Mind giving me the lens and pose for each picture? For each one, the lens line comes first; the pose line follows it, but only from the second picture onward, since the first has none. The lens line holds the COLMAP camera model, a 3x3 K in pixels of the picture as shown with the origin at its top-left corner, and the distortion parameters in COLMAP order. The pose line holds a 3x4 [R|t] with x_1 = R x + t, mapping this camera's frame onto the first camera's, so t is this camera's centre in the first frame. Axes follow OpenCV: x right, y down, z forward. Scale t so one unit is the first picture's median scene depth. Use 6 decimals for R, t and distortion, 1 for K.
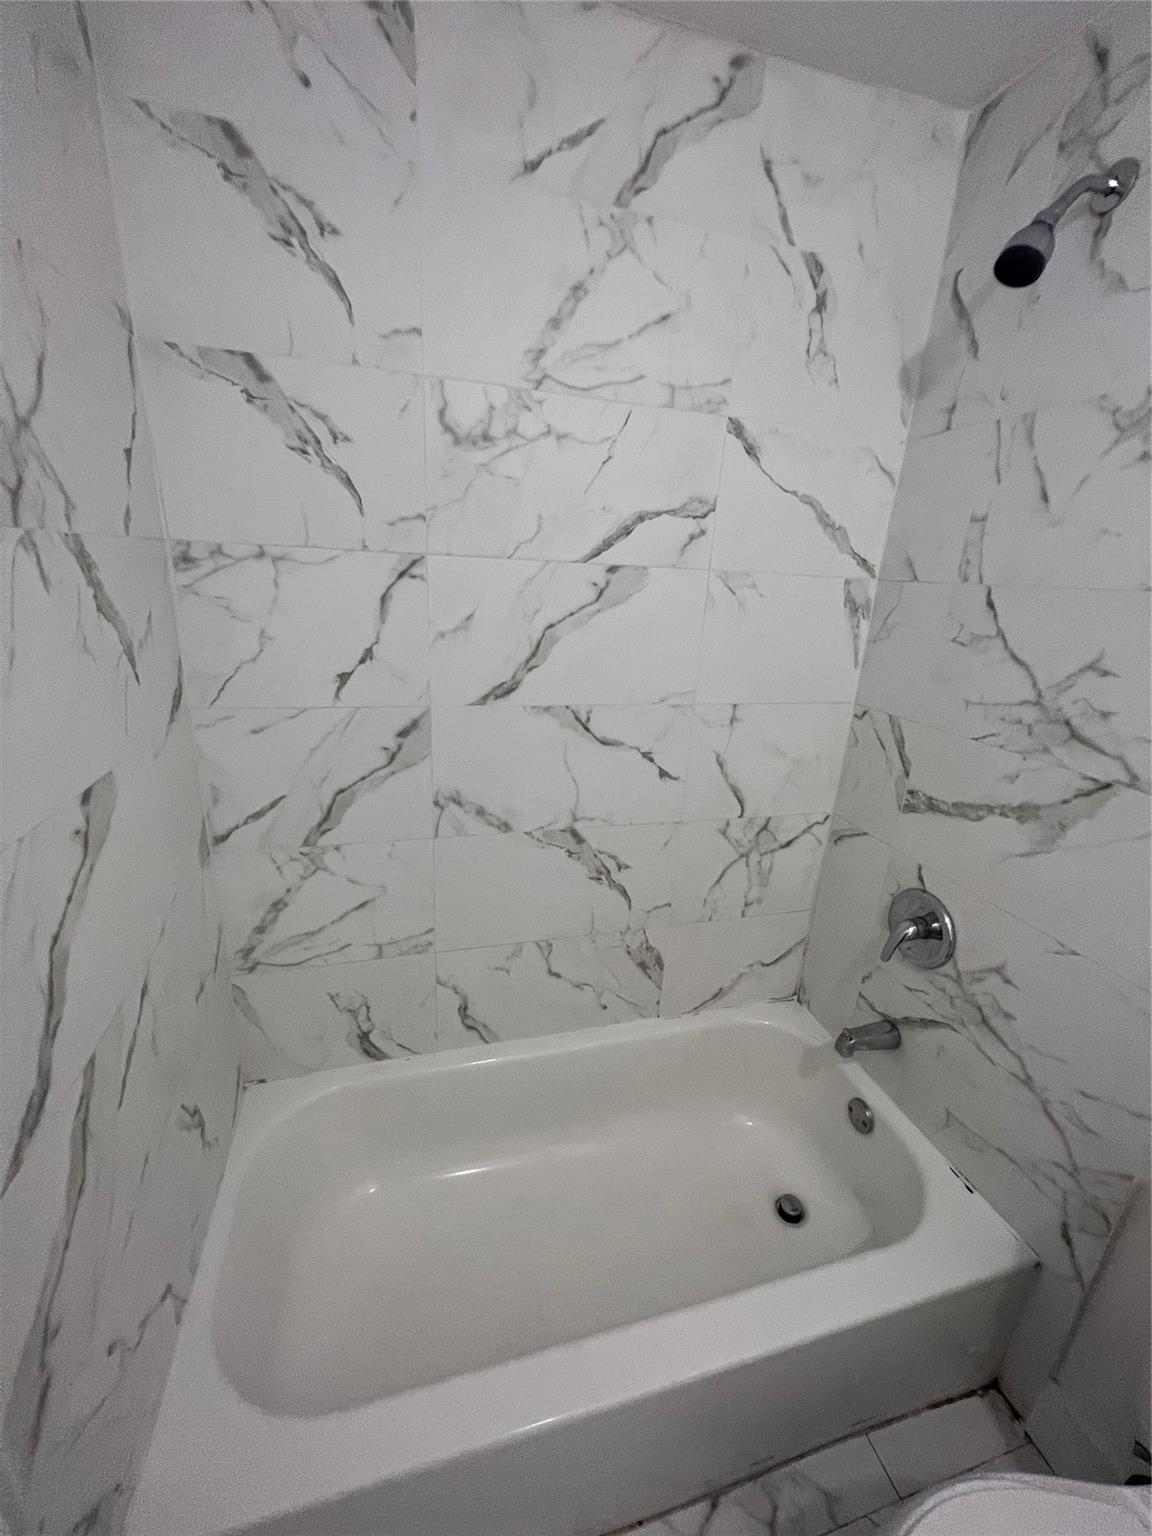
lens RADIAL K [[614.0, 0, 583.1], [0, 614.0, 771.5], [0, 0, 1]] dist [0.000207, 0.000612]
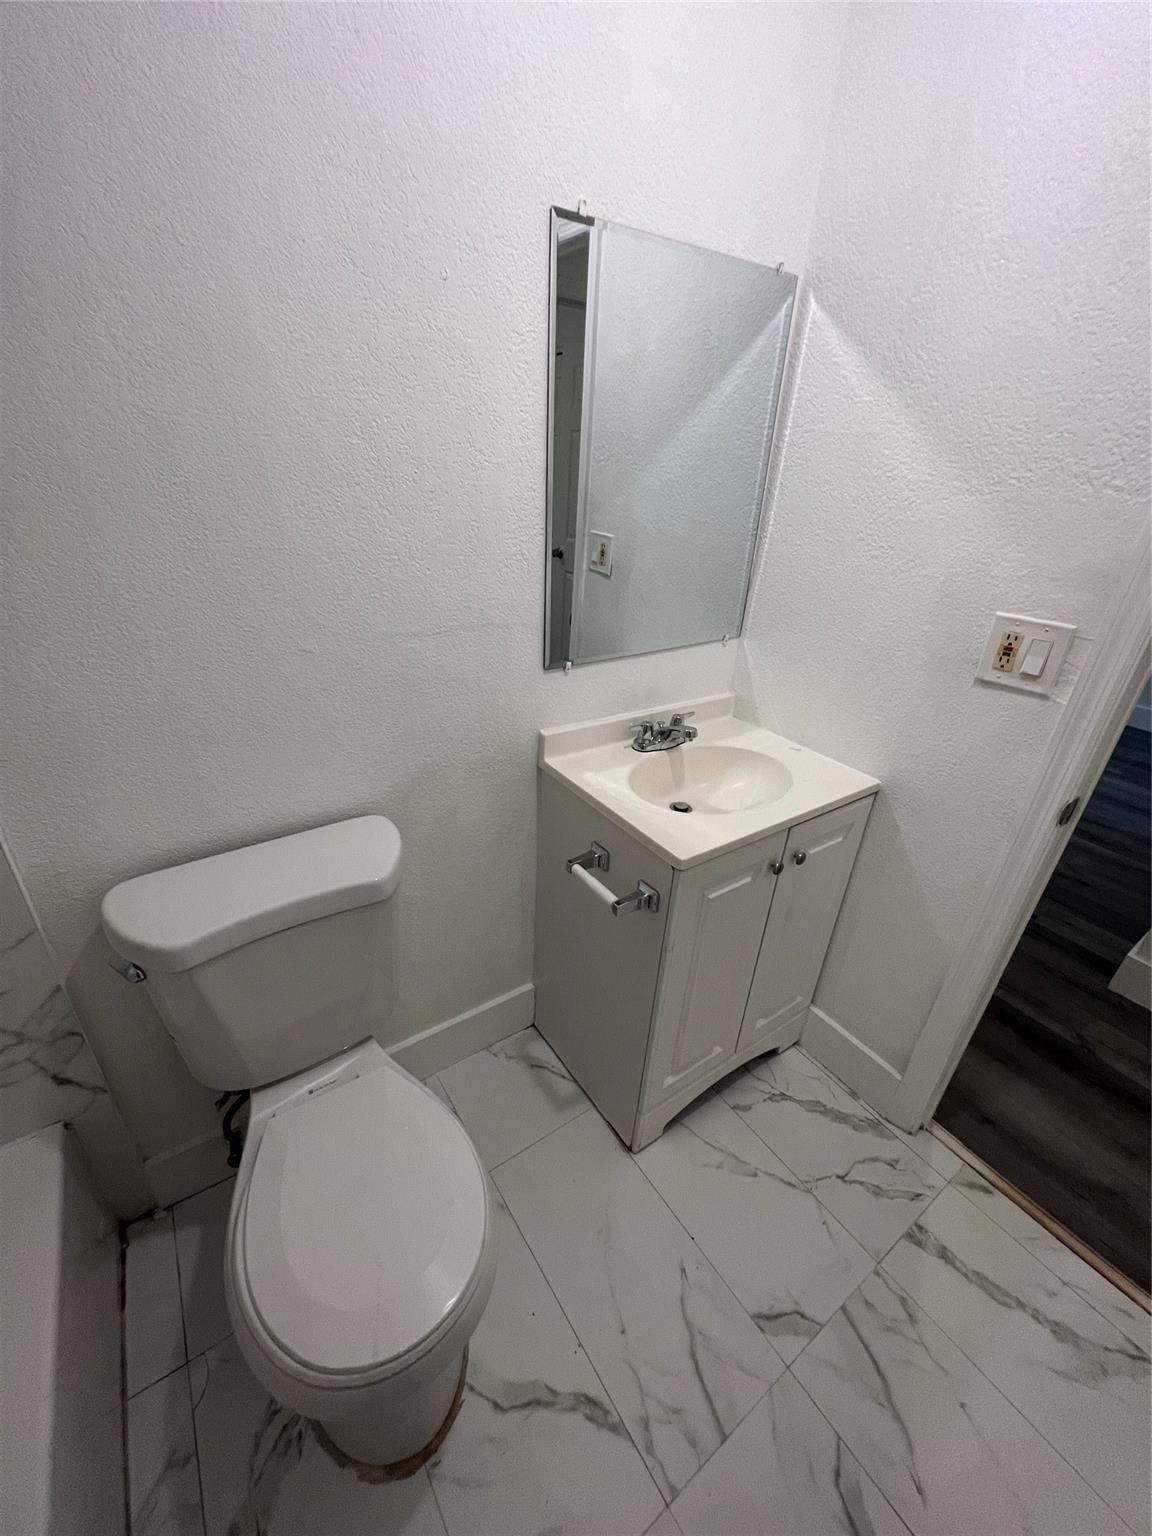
lens RADIAL K [[614.0, 0, 571.4], [0, 614.0, 767.5], [0, 0, 1]] dist [0.000207, 0.000612]
pose [[-0.303626, -0.489384, 0.817505, -0.014721], [0.234554, 0.793214, 0.561958, -0.000597], [-0.923469, 0.362374, -0.126054, 0.174418]]
